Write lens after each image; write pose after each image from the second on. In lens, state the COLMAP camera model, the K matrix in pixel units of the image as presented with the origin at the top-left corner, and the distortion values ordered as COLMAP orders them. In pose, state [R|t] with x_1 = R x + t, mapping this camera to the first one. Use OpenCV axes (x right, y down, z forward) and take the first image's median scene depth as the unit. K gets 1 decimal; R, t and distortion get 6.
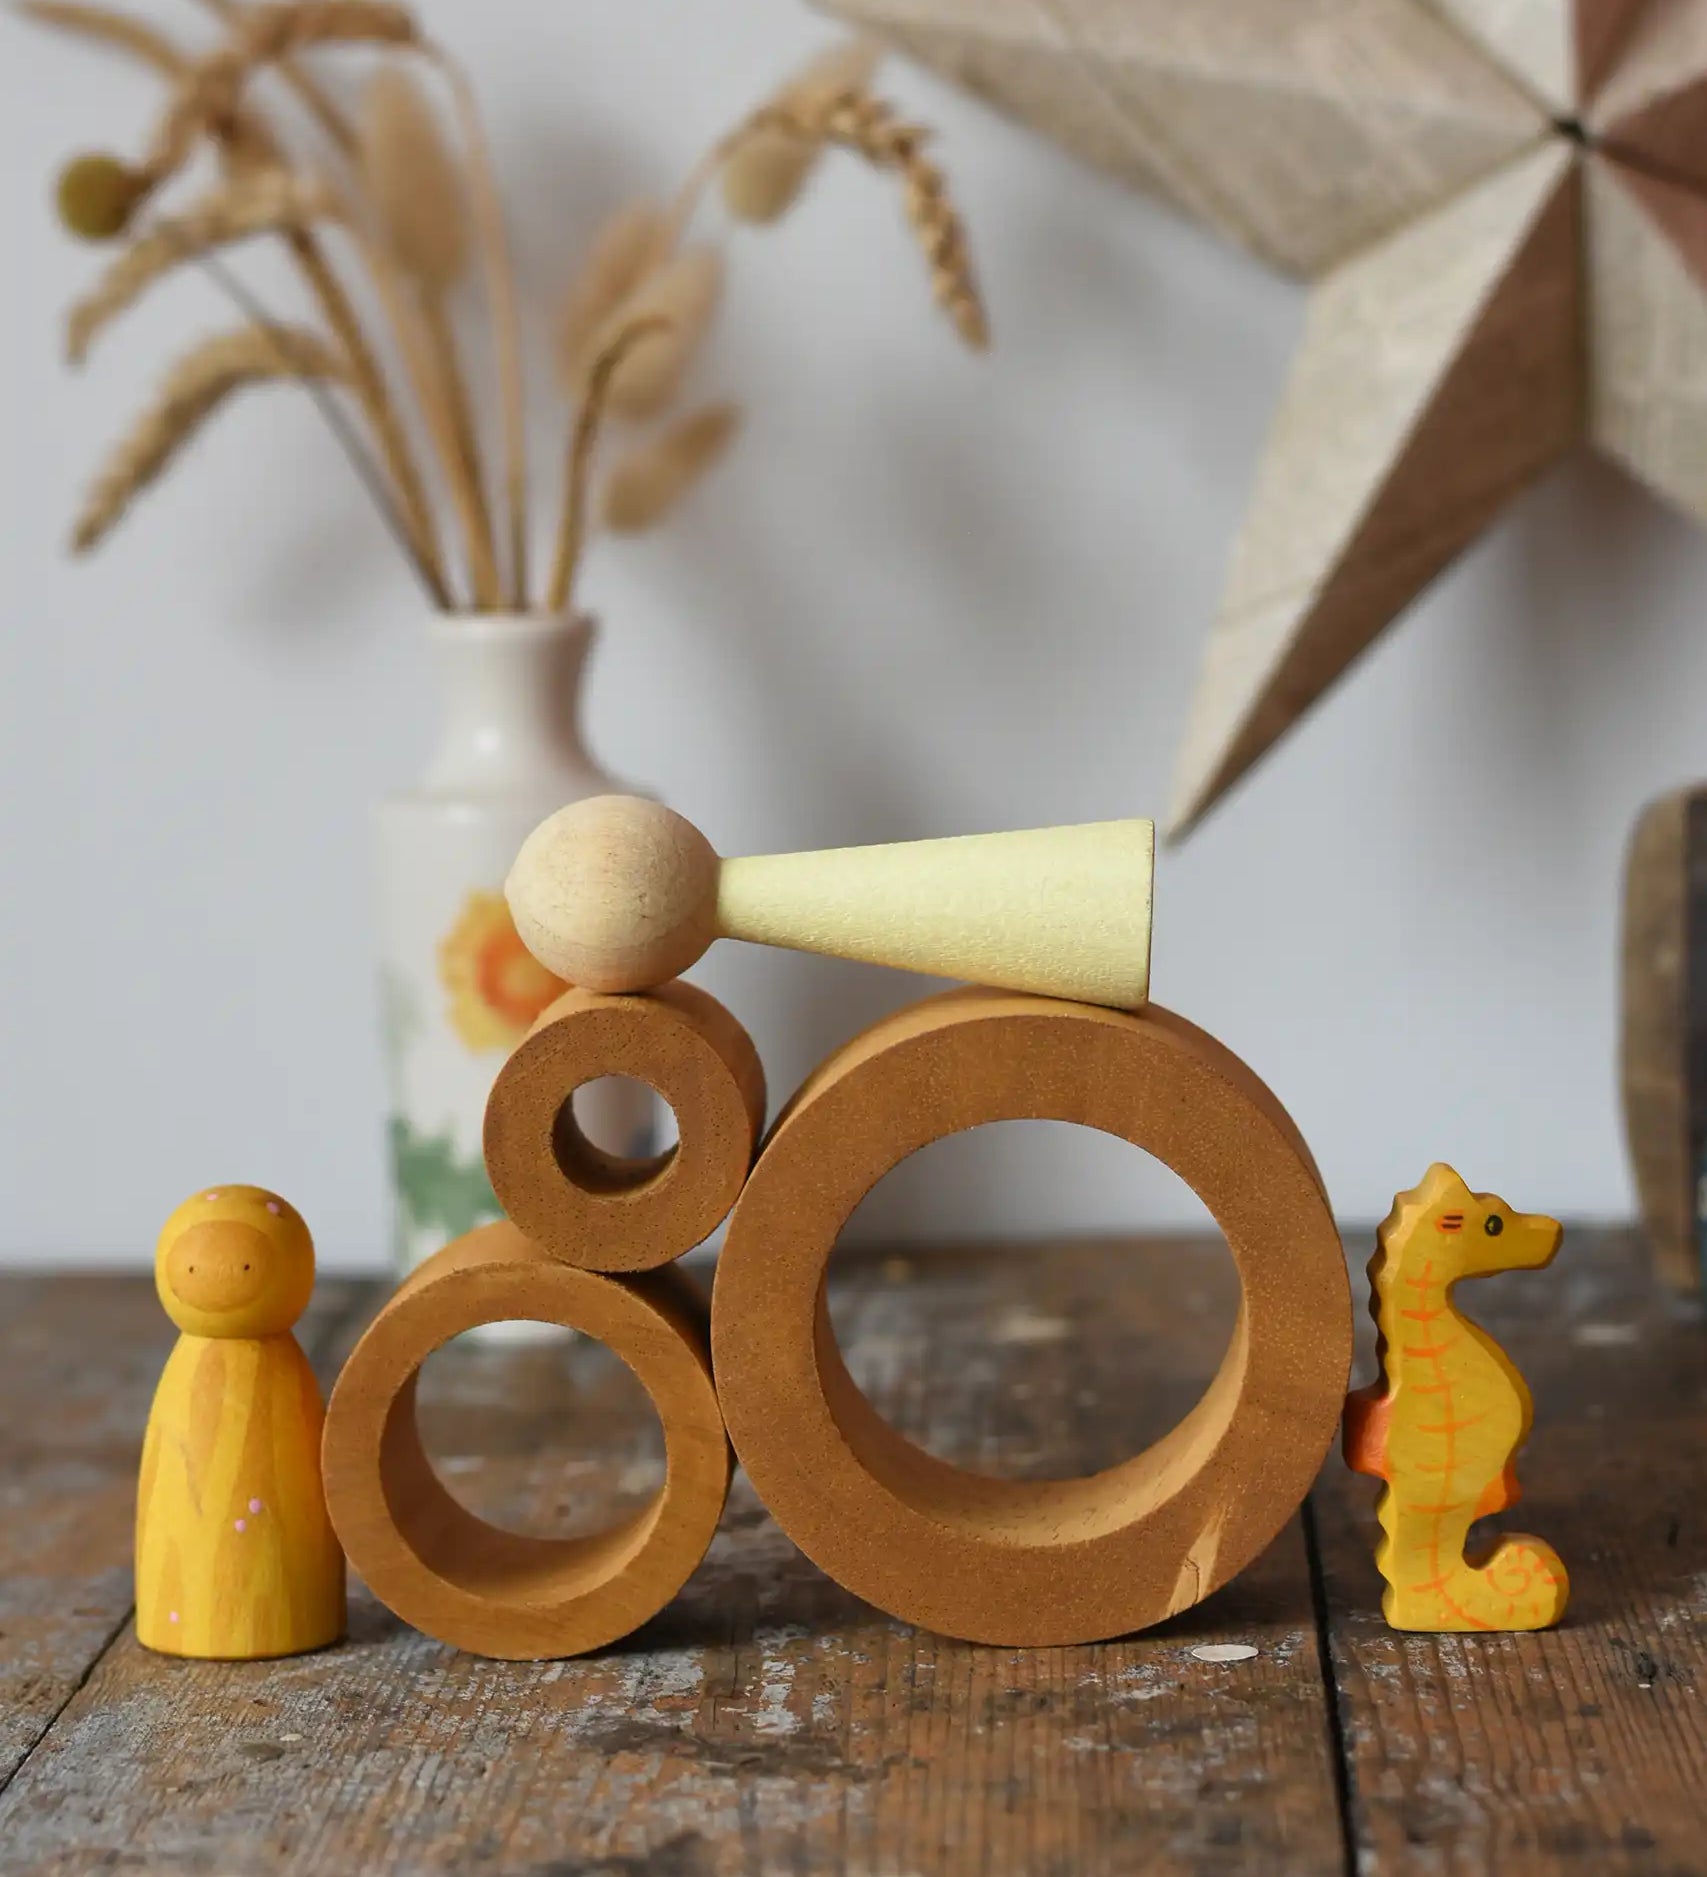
lens RADIAL K [[6439.0, 0, 853.5], [0, 6439.0, 938.5], [0, 0, 1]] dist [-0.003321, 0.169264]
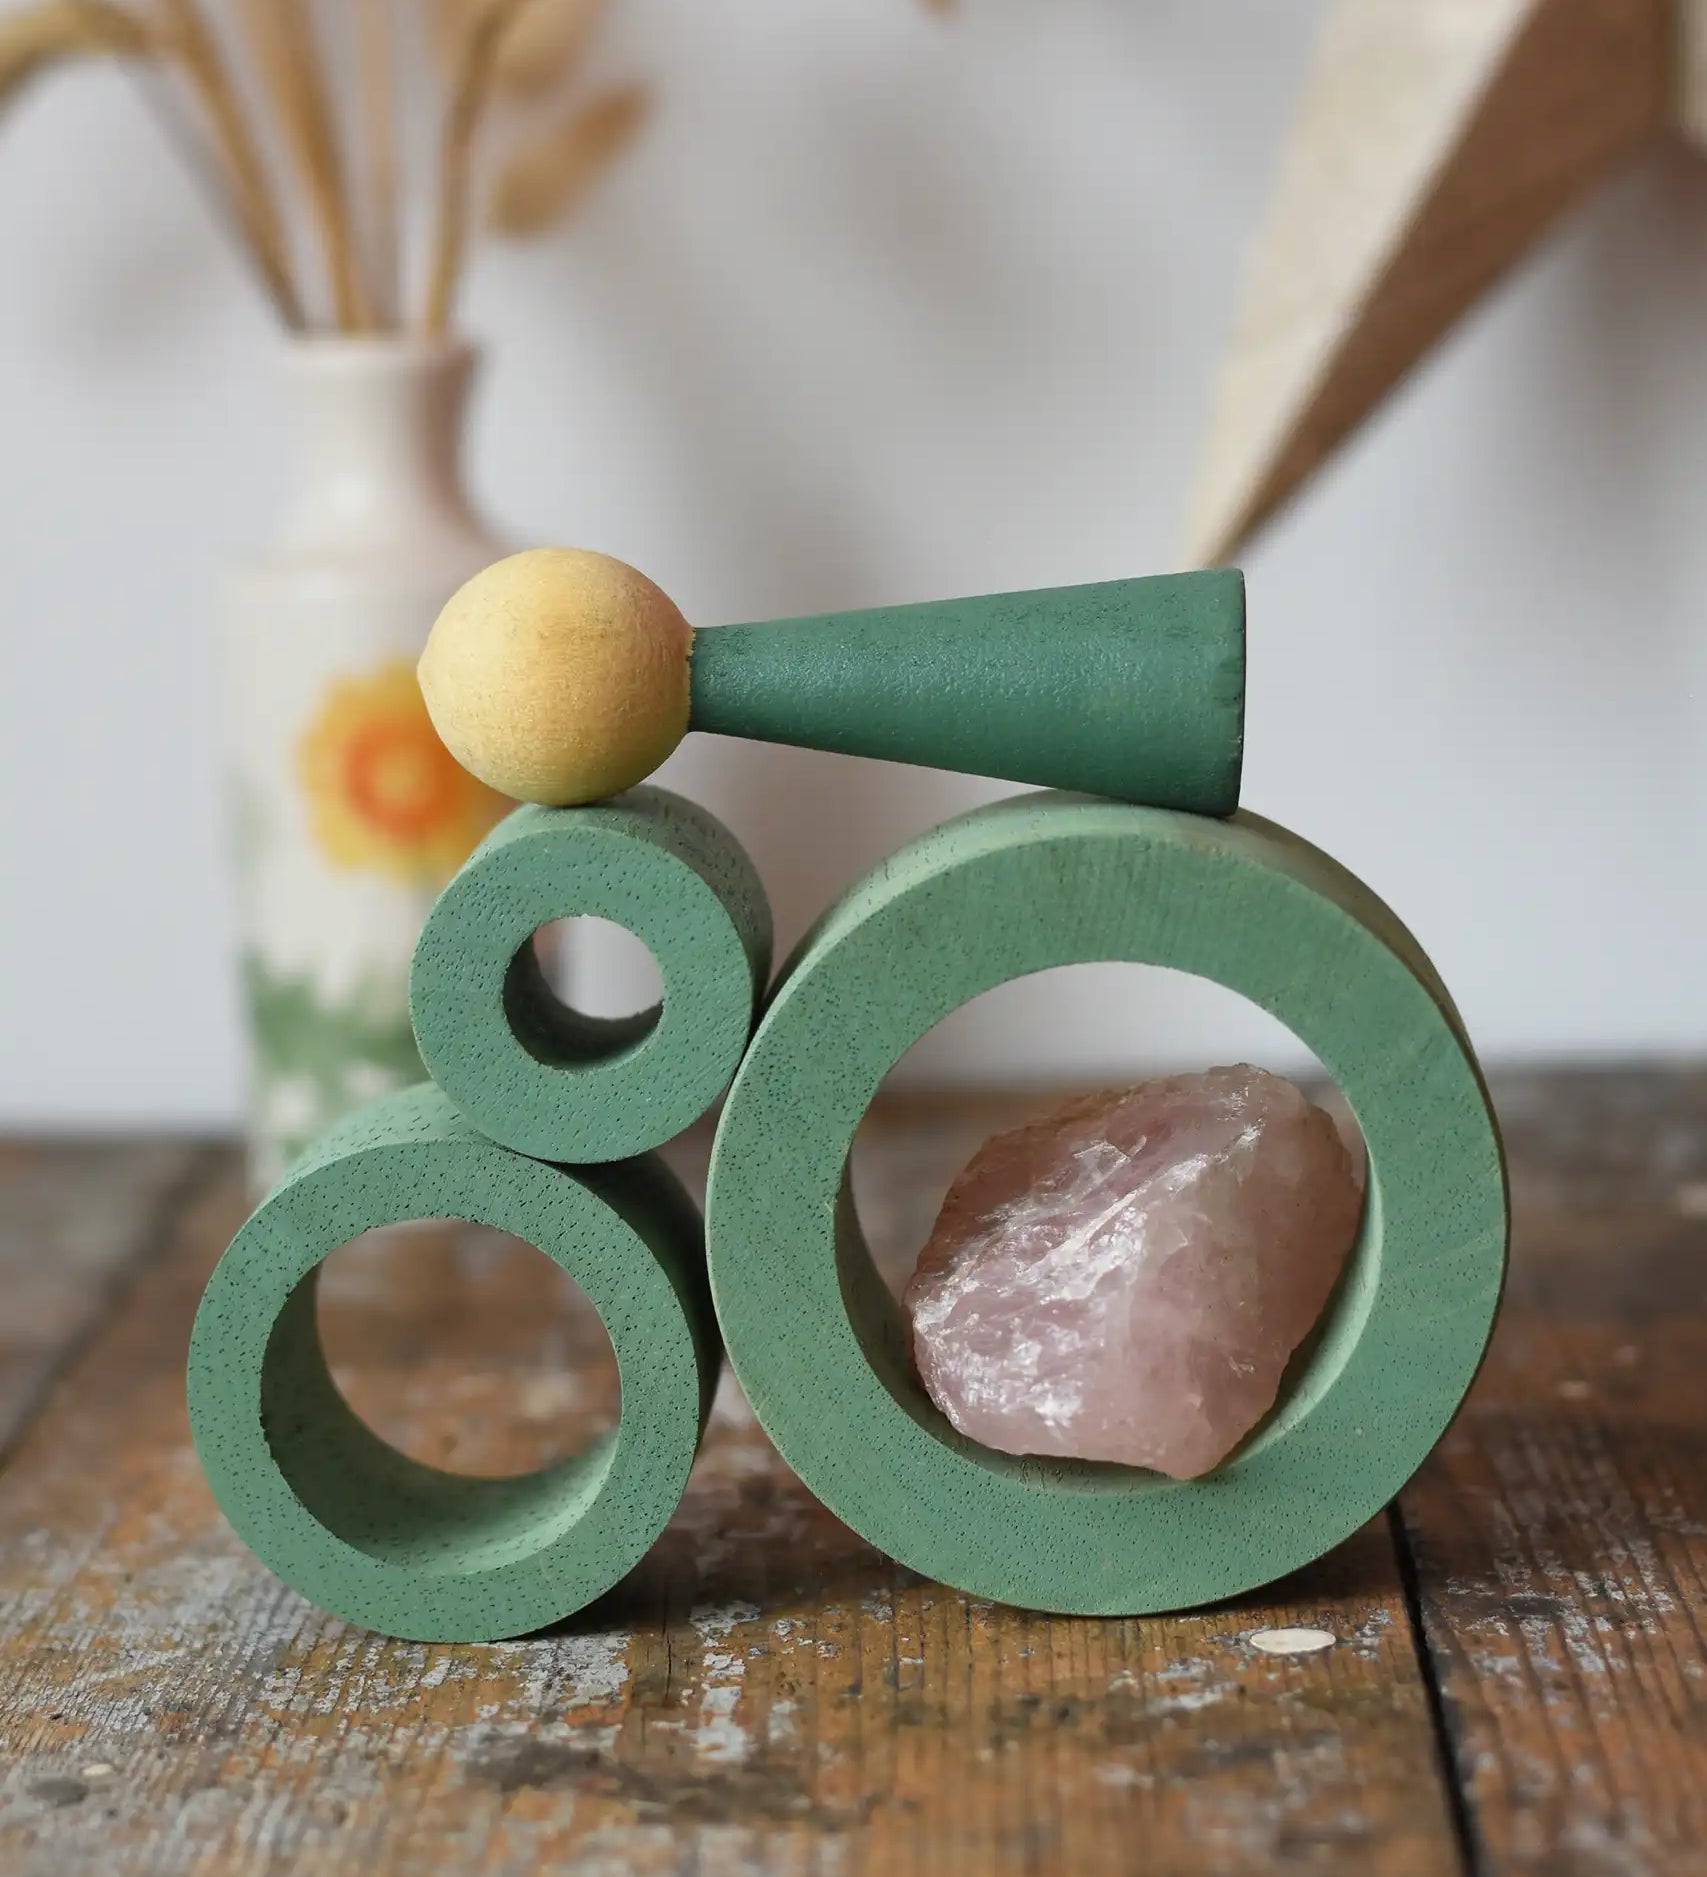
lens RADIAL K [[6439.0, 0, 853.5], [0, 6439.0, 938.5], [0, 0, 1]] dist [-0.003321, 0.169264]
pose [[0.999868, -0.009240, 0.013392, -0.005742], [0.008770, 0.999358, 0.034733, -0.002298], [-0.013704, -0.034611, 0.999307, 0.228178]]
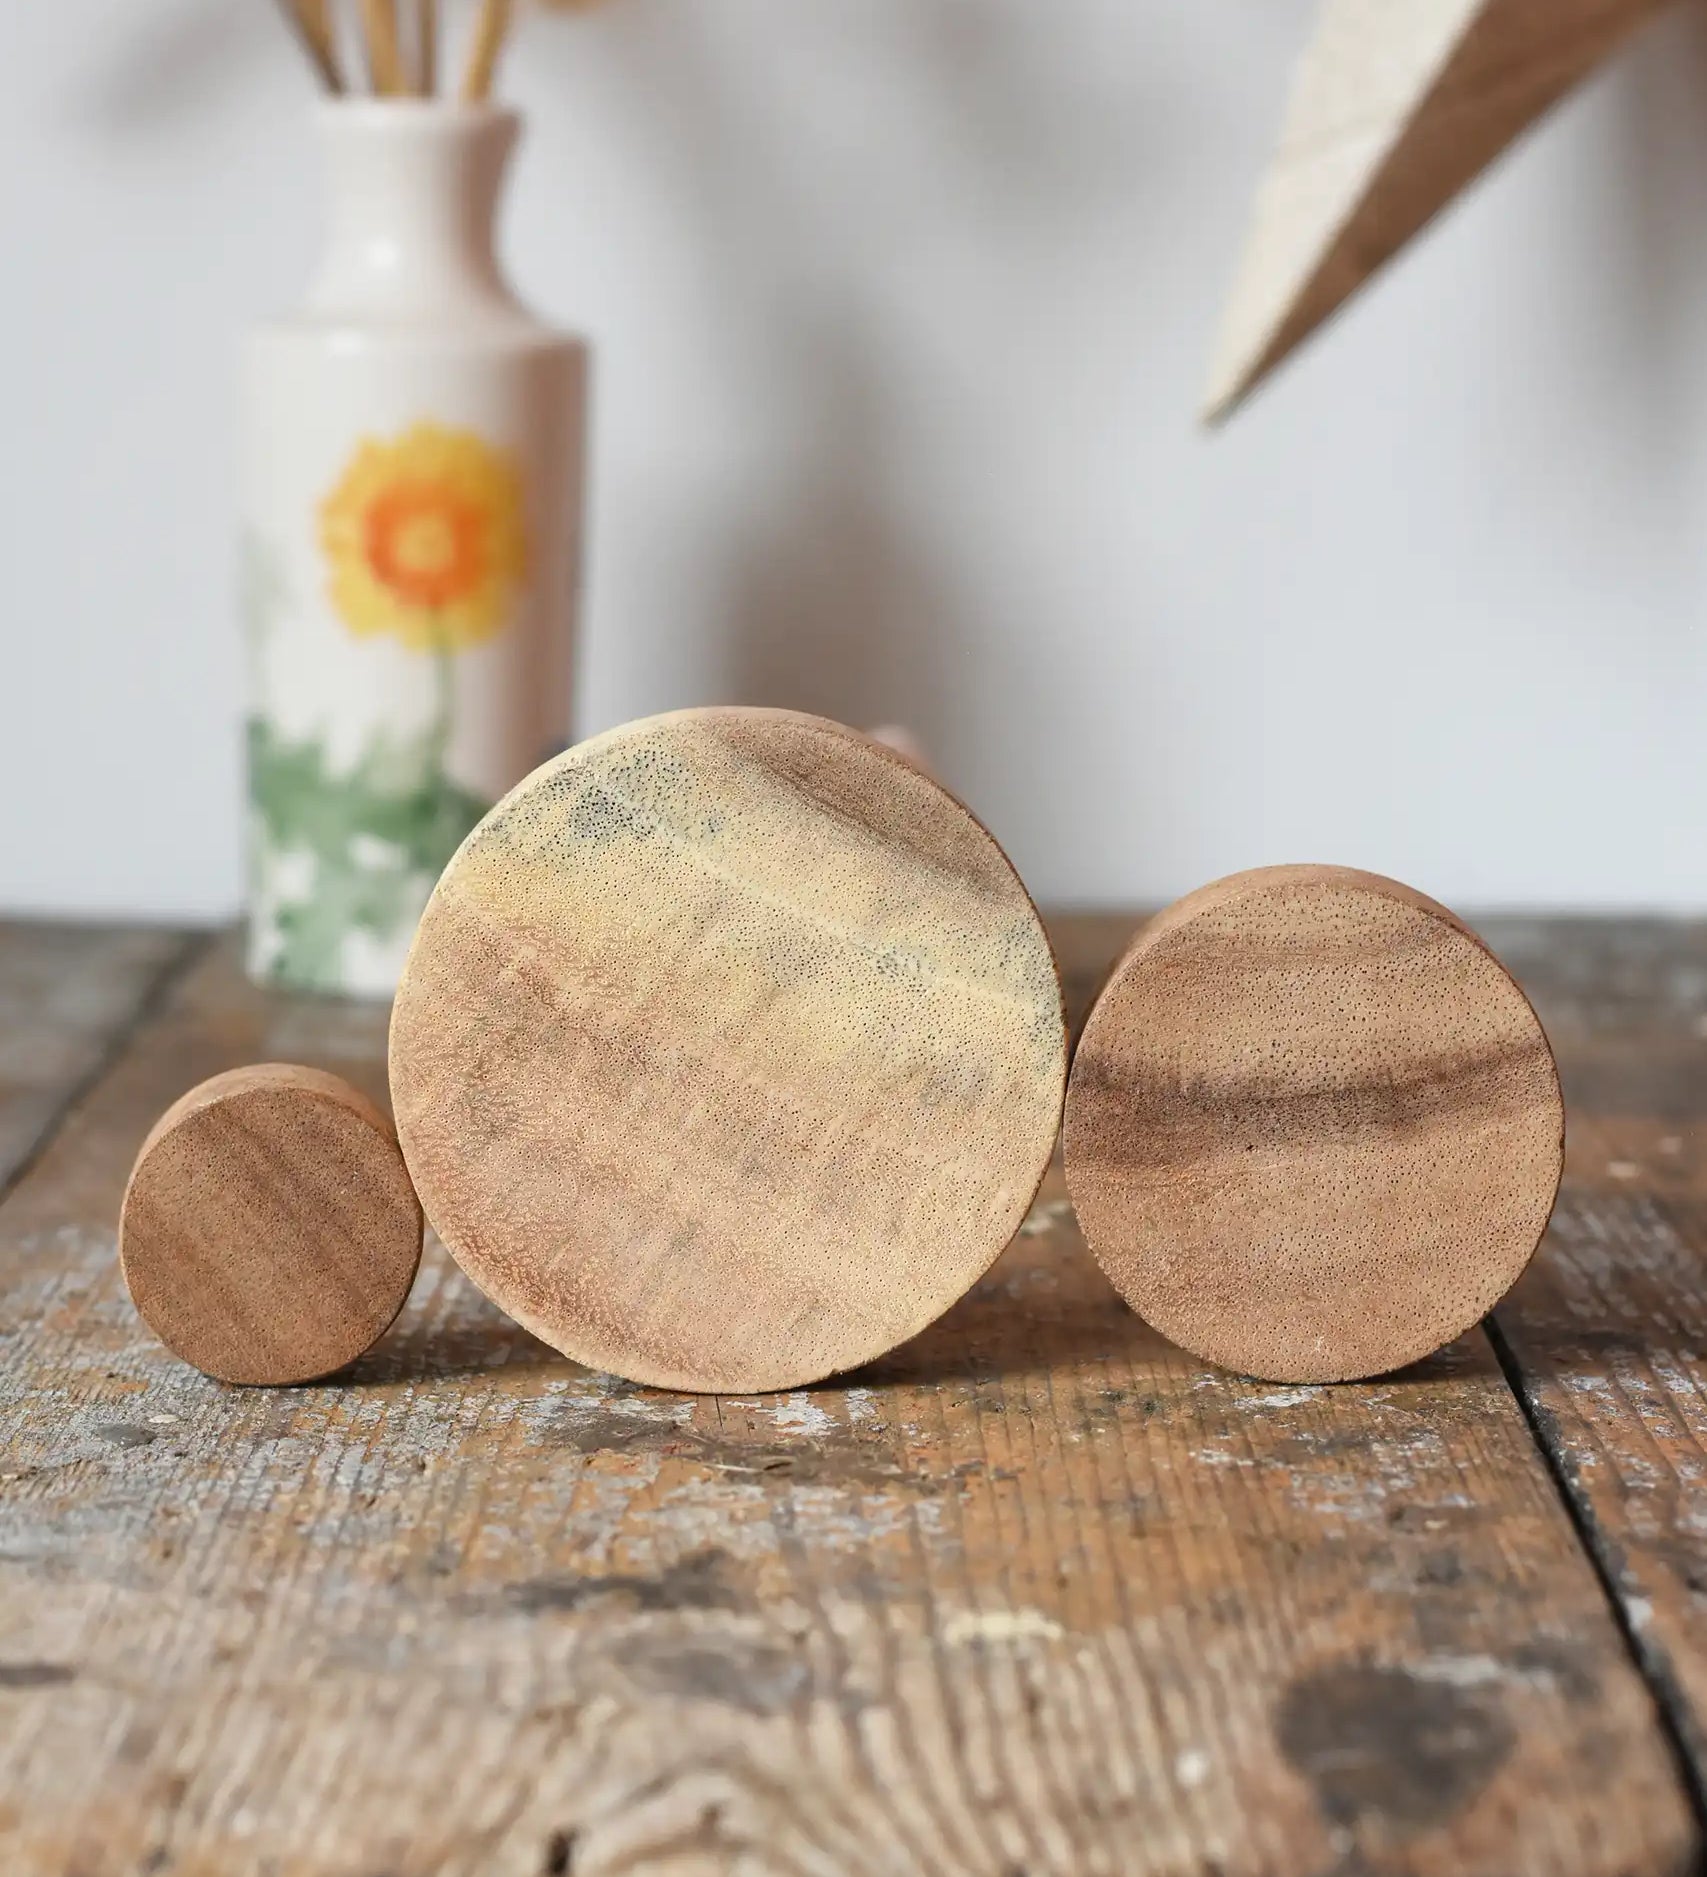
lens RADIAL K [[6439.0, 0, 853.5], [0, 6439.0, 938.5], [0, 0, 1]] dist [-0.003321, 0.169264]
pose [[0.998175, 0.036842, 0.047845, -0.044916], [-0.037785, 0.999106, 0.018963, 0.050515], [-0.047104, -0.020736, 0.998675, 0.242272]]
